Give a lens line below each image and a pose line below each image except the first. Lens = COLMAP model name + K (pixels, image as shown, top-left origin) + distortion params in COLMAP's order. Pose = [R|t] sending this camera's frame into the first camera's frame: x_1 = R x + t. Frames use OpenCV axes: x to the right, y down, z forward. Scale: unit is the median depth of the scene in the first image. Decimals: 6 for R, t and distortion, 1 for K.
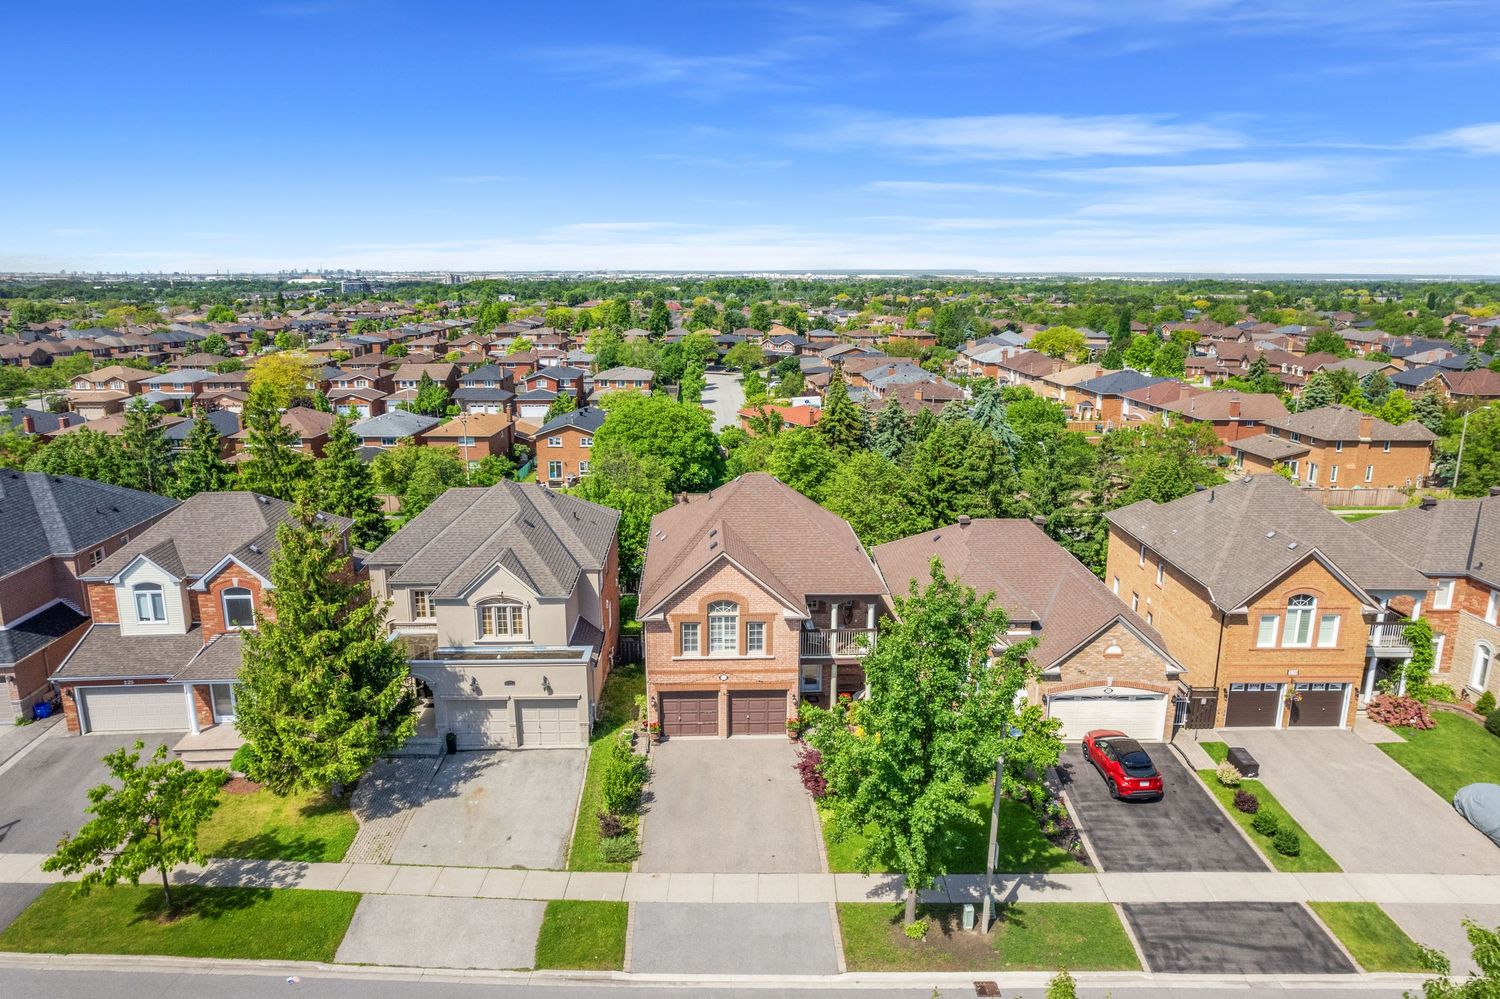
lens RADIAL K [[955.4, 0, 756.3], [0, 955.4, 503.3], [0, 0, 1]] dist [-0.055538, 0.043035]
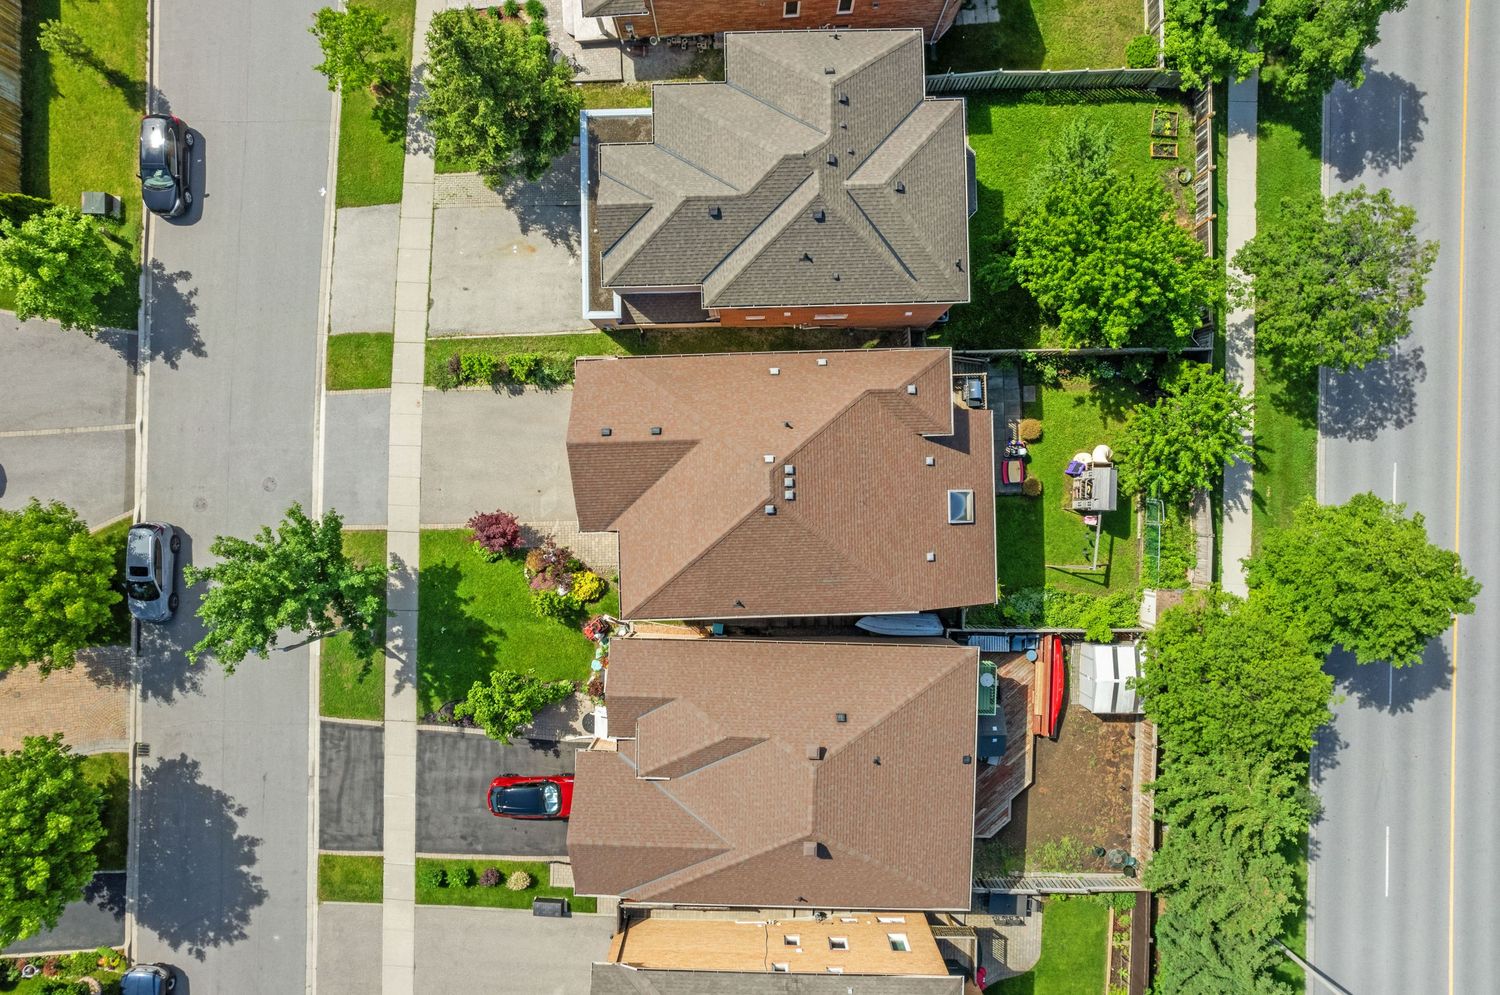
lens RADIAL K [[955.4, 0, 741.9], [0, 955.4, 497.7], [0, 0, 1]] dist [-0.055538, 0.043035]
pose [[-0.033034, 0.999445, -0.004184, 0.016890], [-0.226981, -0.003425, 0.973893, -0.854363], [0.973339, 0.033122, 0.226969, 0.915847]]
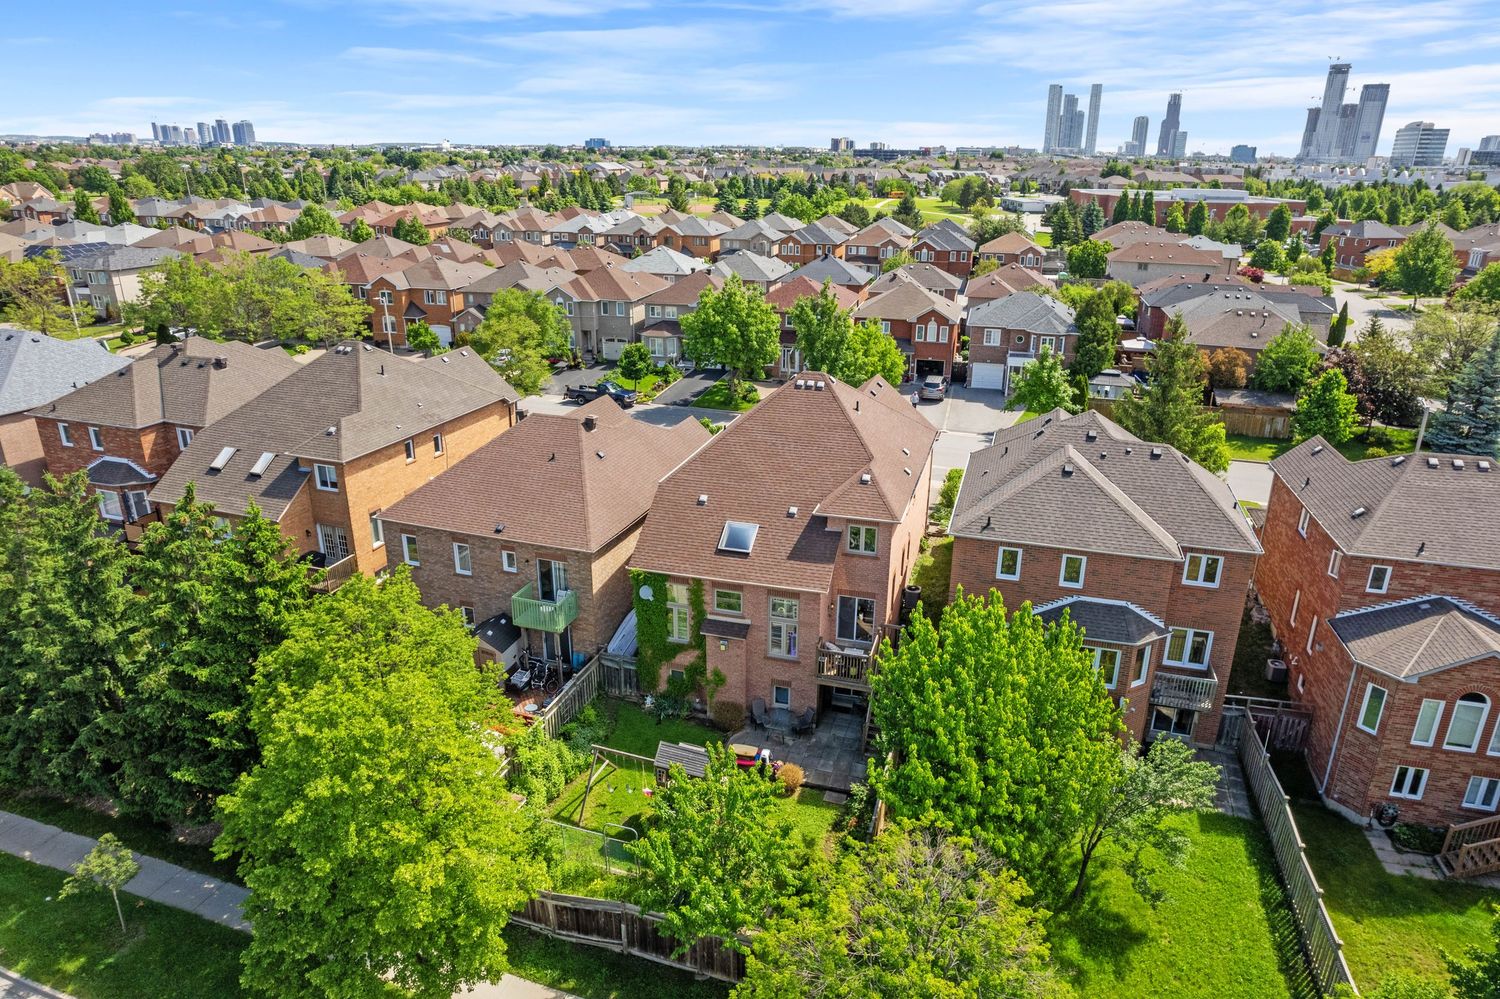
lens RADIAL K [[955.4, 0, 758.3], [0, 955.4, 497.7], [0, 0, 1]] dist [-0.055538, 0.043035]
pose [[-0.943692, -0.128301, 0.304933, -0.290142], [0.062981, 0.835203, 0.546324, -0.512490], [-0.324775, 0.534767, -0.780094, 2.073153]]
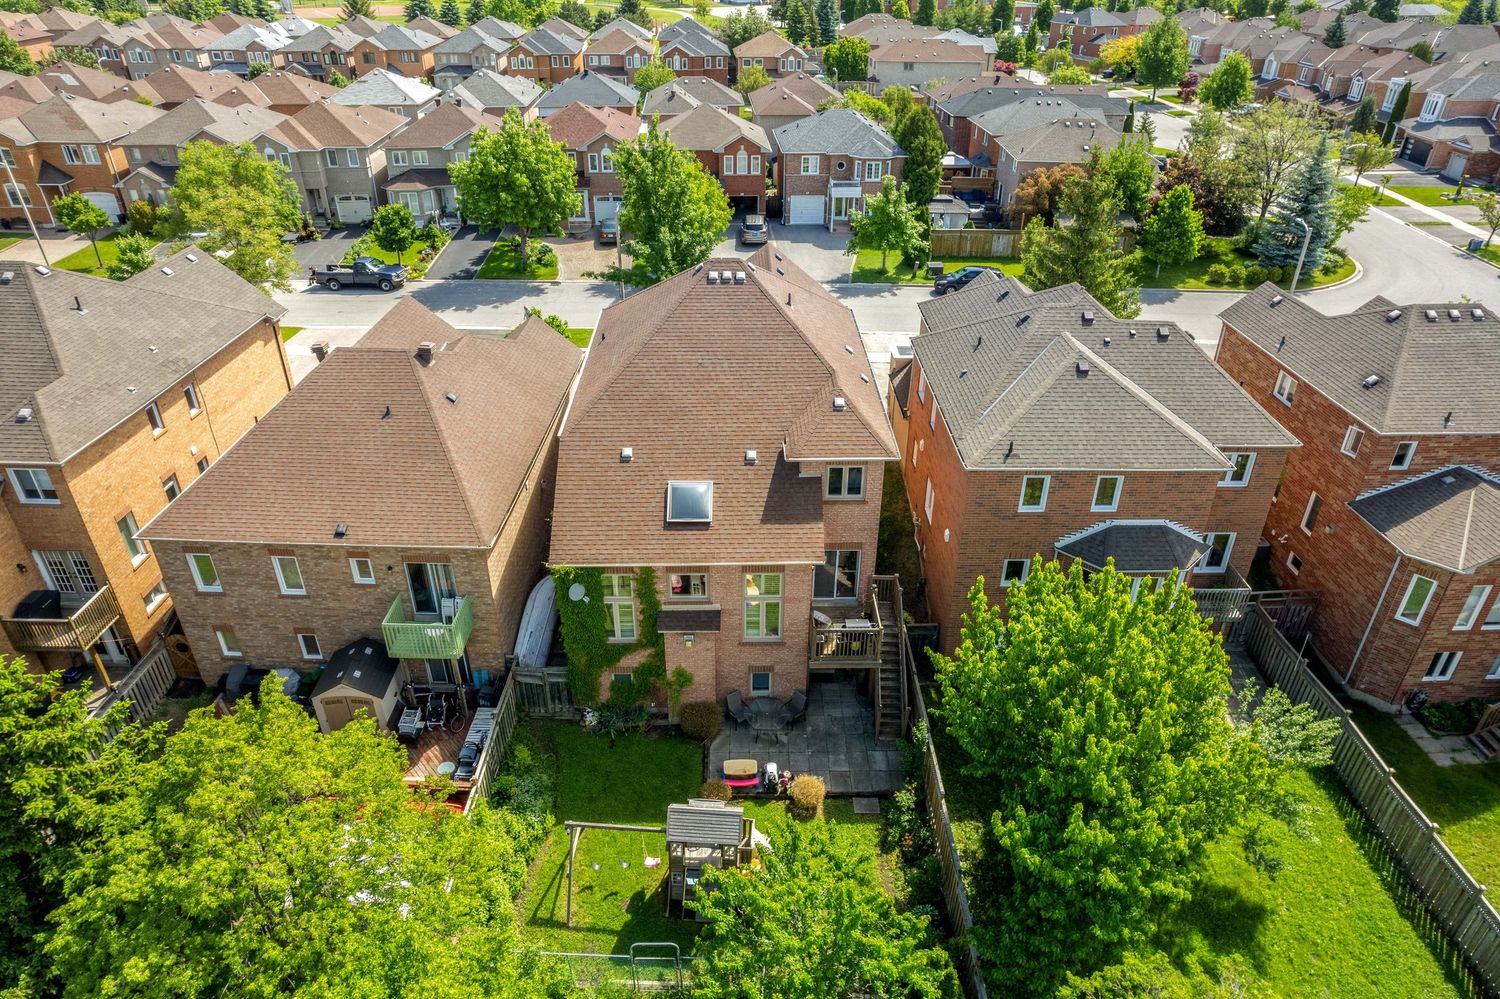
lens RADIAL K [[955.4, 0, 761.6], [0, 955.4, 502.4], [0, 0, 1]] dist [-0.055538, 0.043035]
pose [[-0.999335, -0.030258, 0.020330, -0.054719], [-0.007180, 0.710155, 0.704009, -0.469982], [-0.035740, 0.703395, -0.709900, 1.869380]]
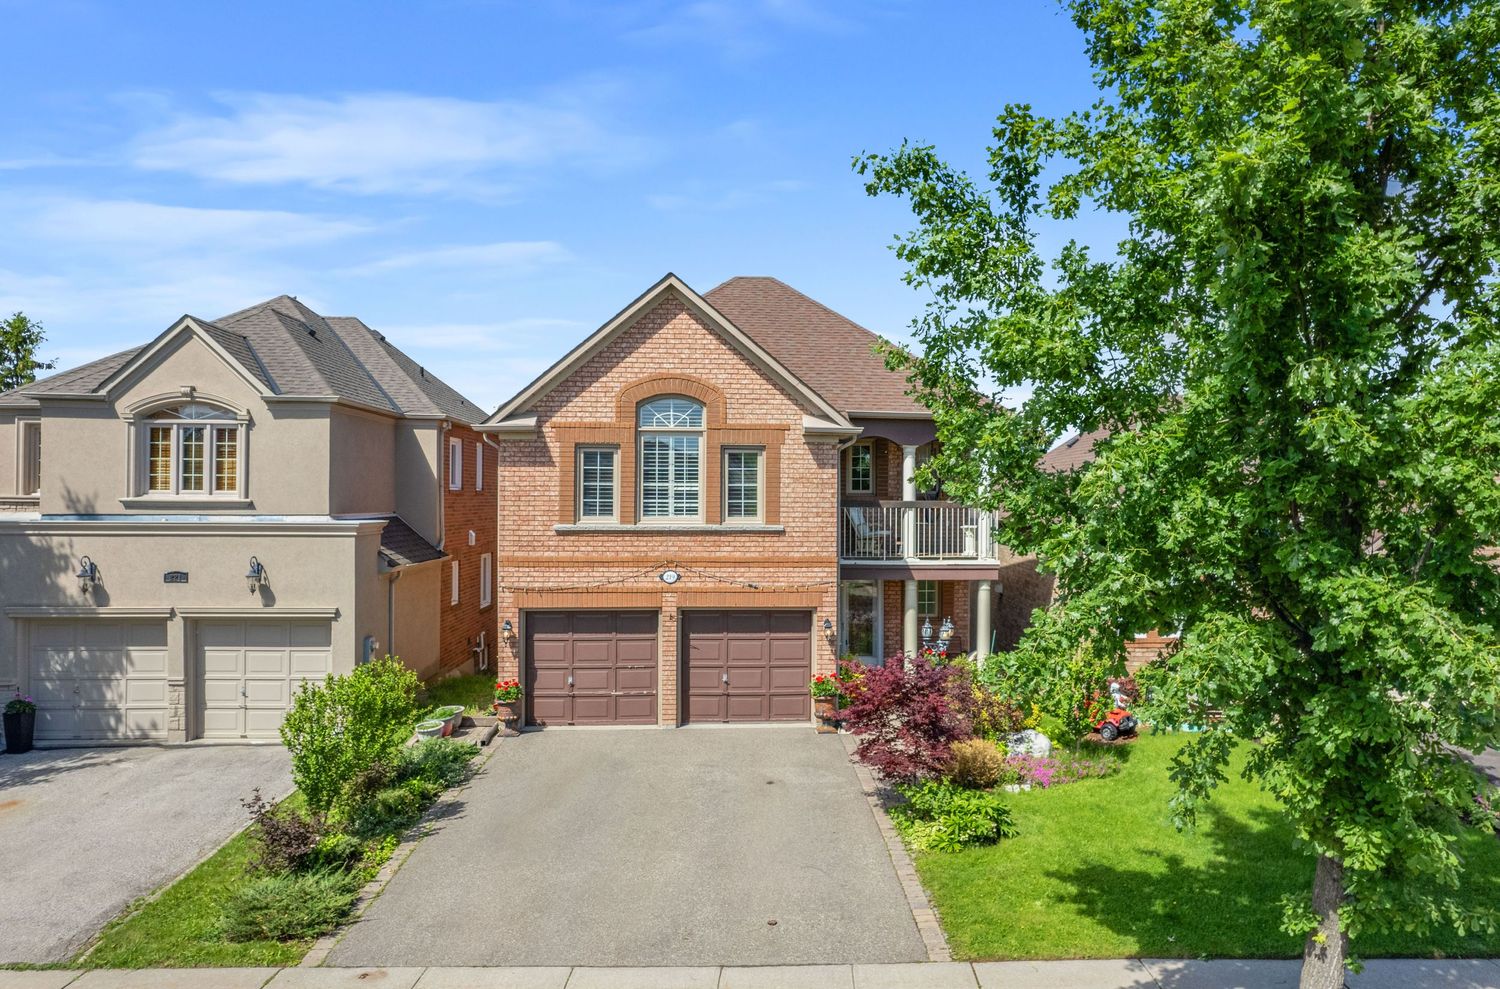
lens RADIAL K [[1015.2, 0, 823.3], [0, 1015.2, 494.2], [0, 0, 1]] dist [-0.050278, 0.014690]
pose [[0.999009, 0.002524, 0.044439, 0.016264], [0.007959, 0.972173, -0.234130, 0.255871], [-0.043793, 0.234252, 0.971189, 0.523778]]
